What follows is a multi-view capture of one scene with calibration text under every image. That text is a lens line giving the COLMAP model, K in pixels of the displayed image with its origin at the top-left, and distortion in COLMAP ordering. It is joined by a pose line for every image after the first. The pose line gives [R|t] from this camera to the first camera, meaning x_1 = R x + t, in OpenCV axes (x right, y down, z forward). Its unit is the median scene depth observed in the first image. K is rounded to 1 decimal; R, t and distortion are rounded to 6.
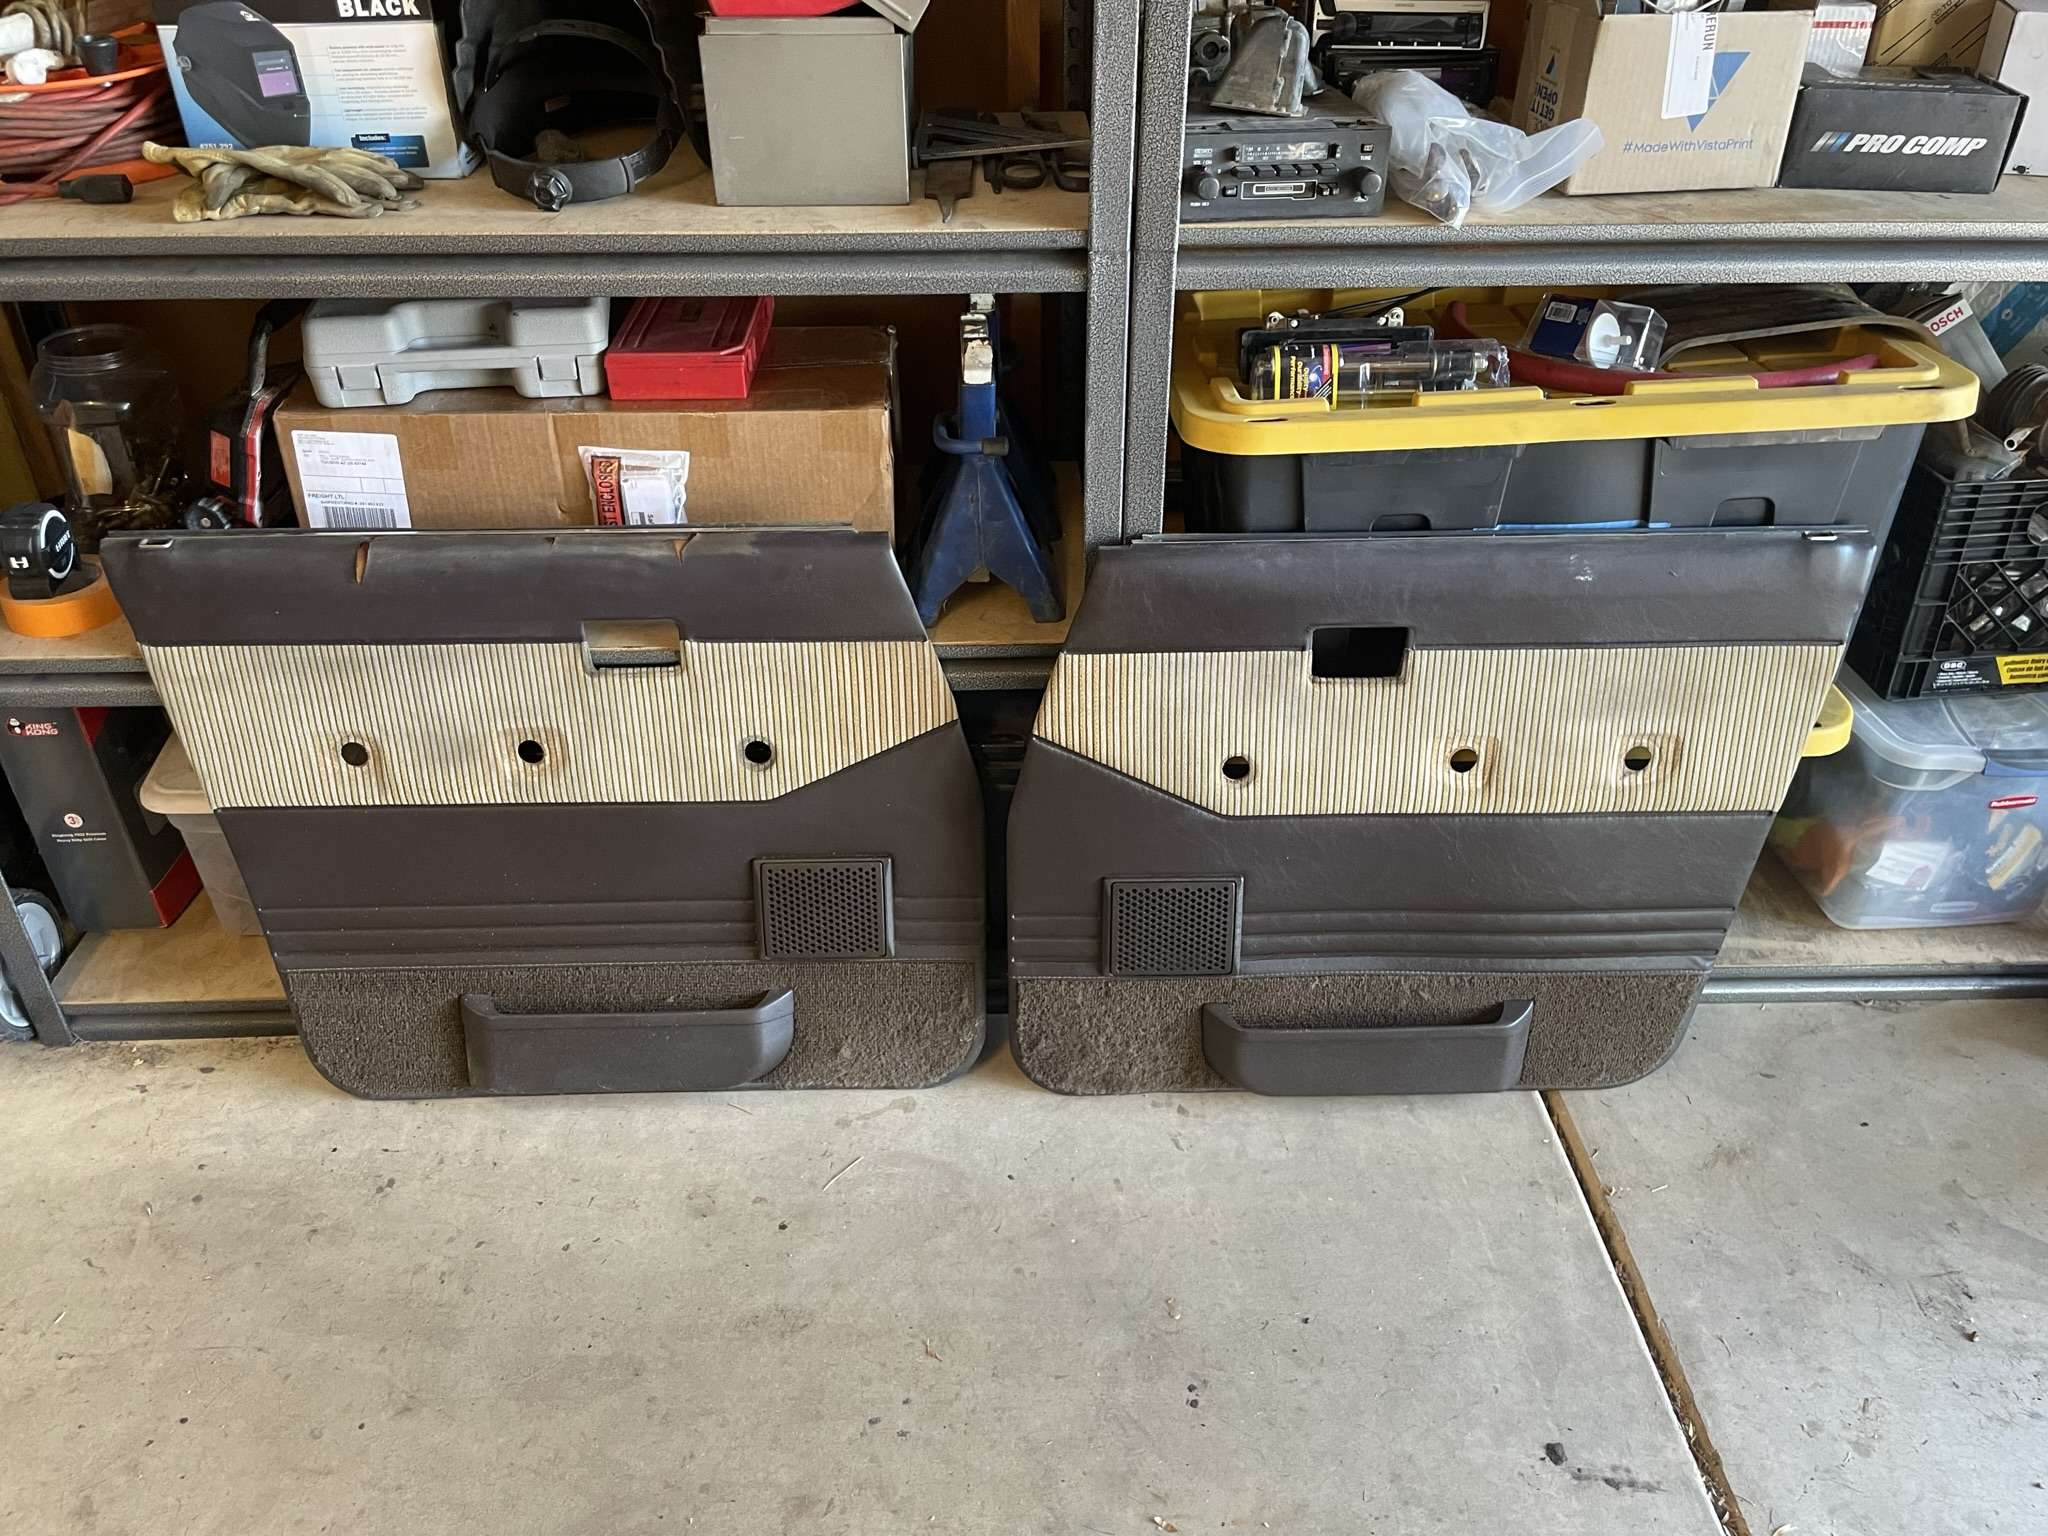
lens RADIAL K [[1611.0, 0, 1024.7], [0, 1611.0, 762.2], [0, 0, 1]] dist [0.061780, -0.066379]
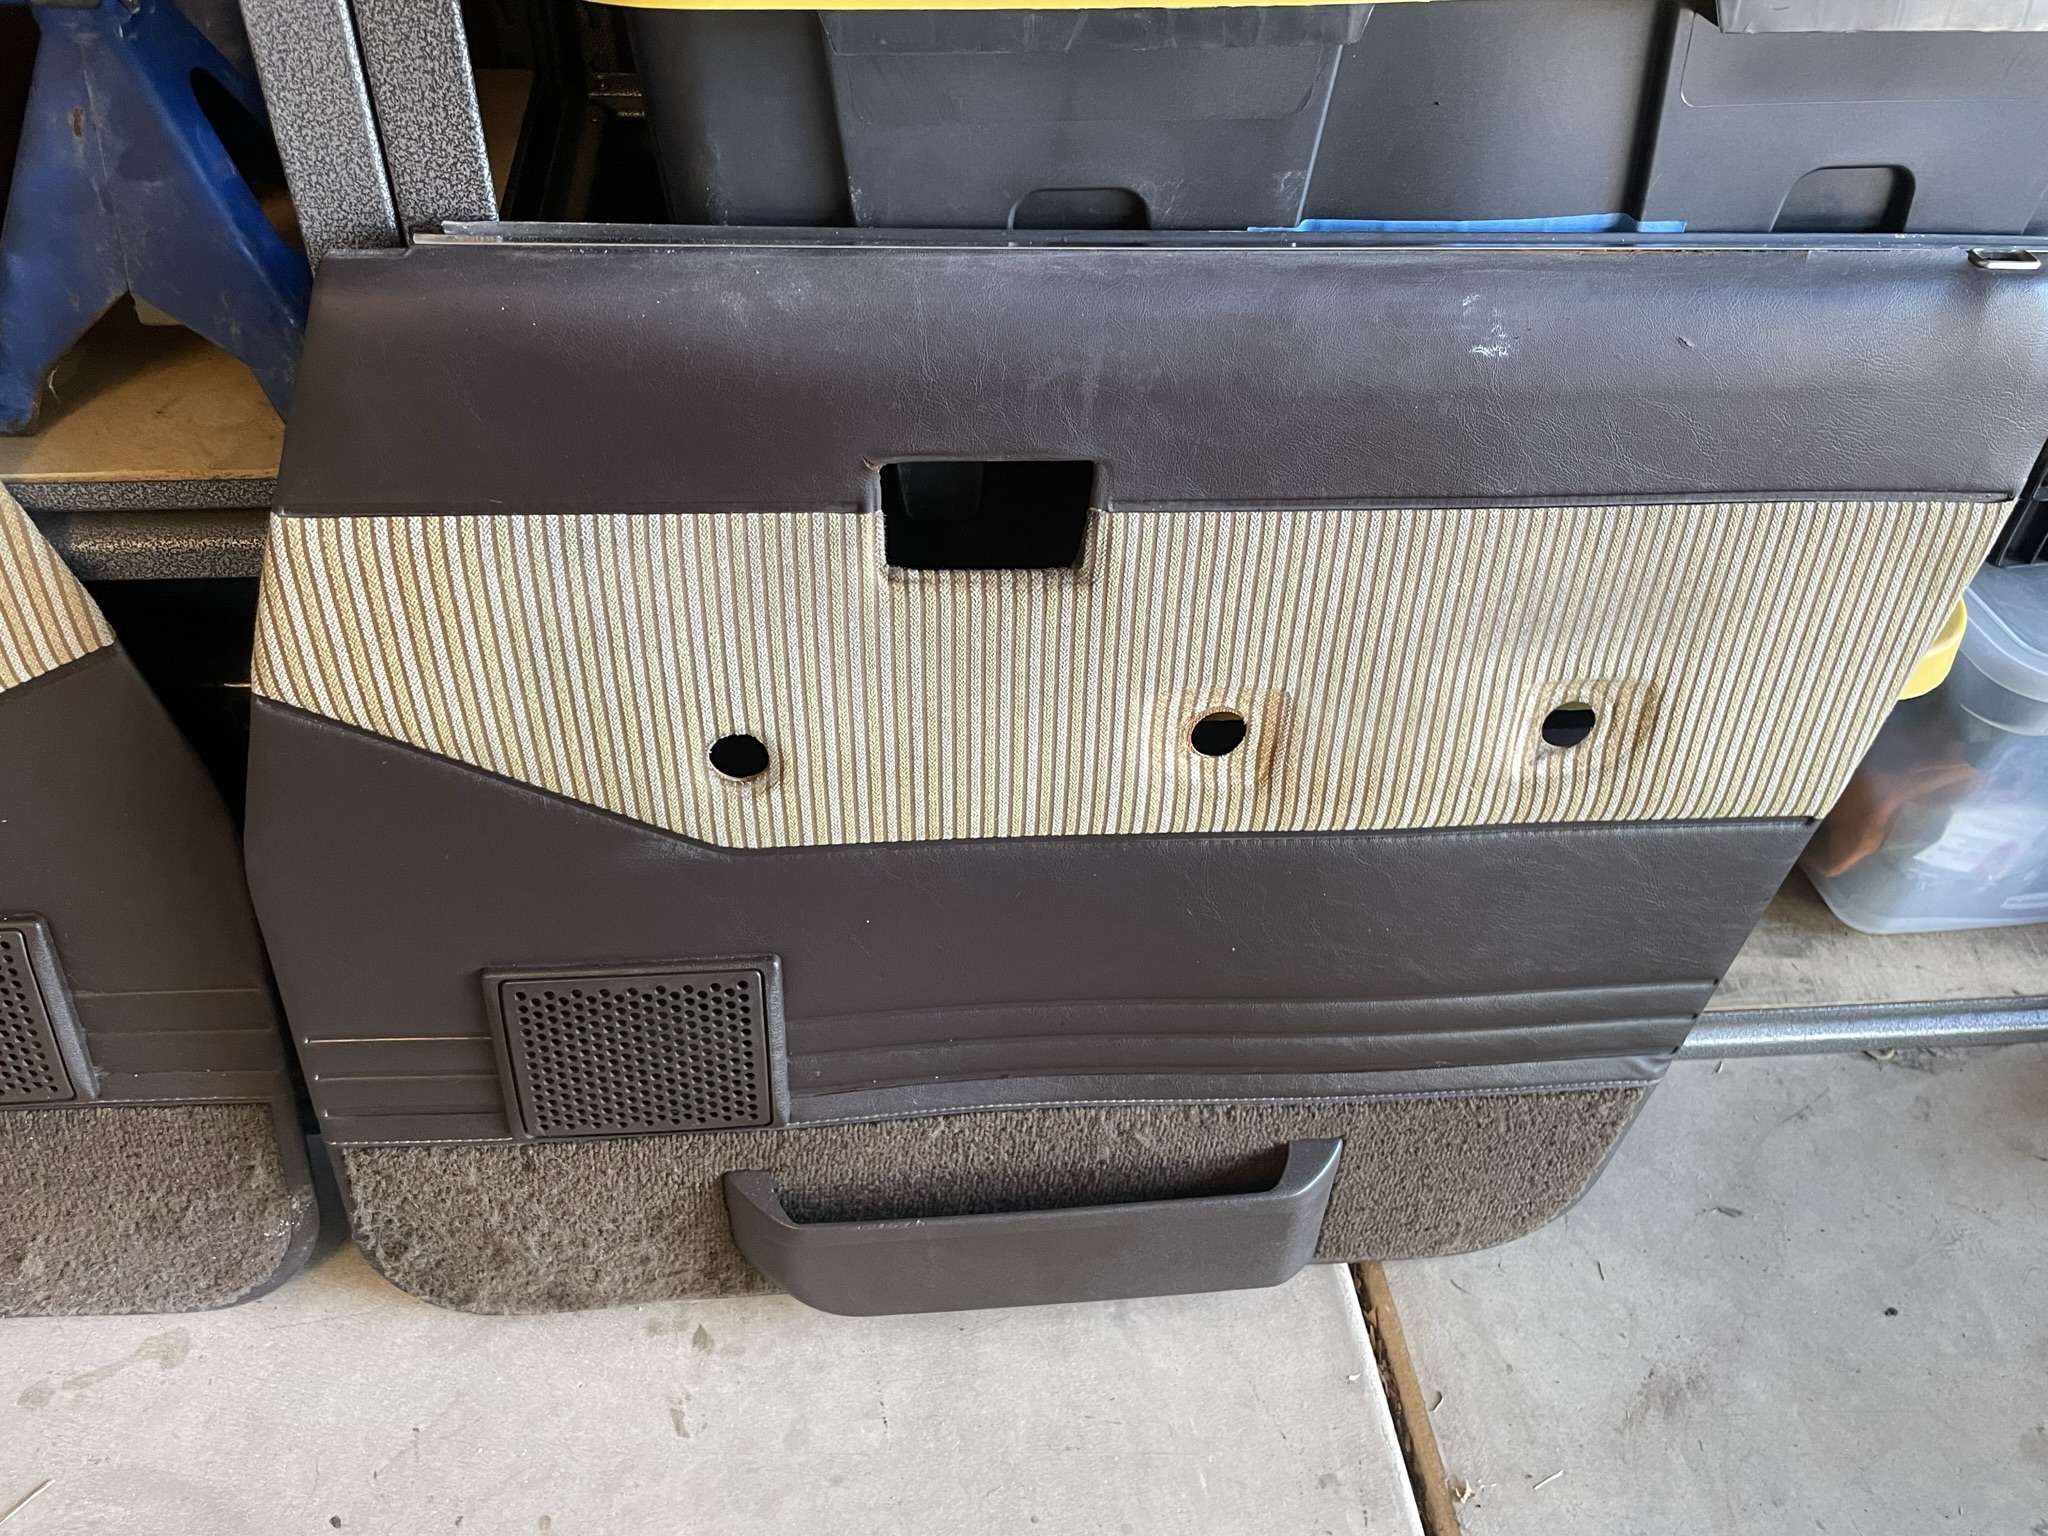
lens RADIAL K [[1611.0, 0, 1015.8], [0, 1611.0, 775.1], [0, 0, 1]] dist [0.061780, -0.066379]
pose [[0.996588, -0.008677, 0.082076, 0.168551], [-0.006799, 0.982447, 0.186417, -0.076453], [-0.082253, -0.186339, 0.979036, 0.523578]]
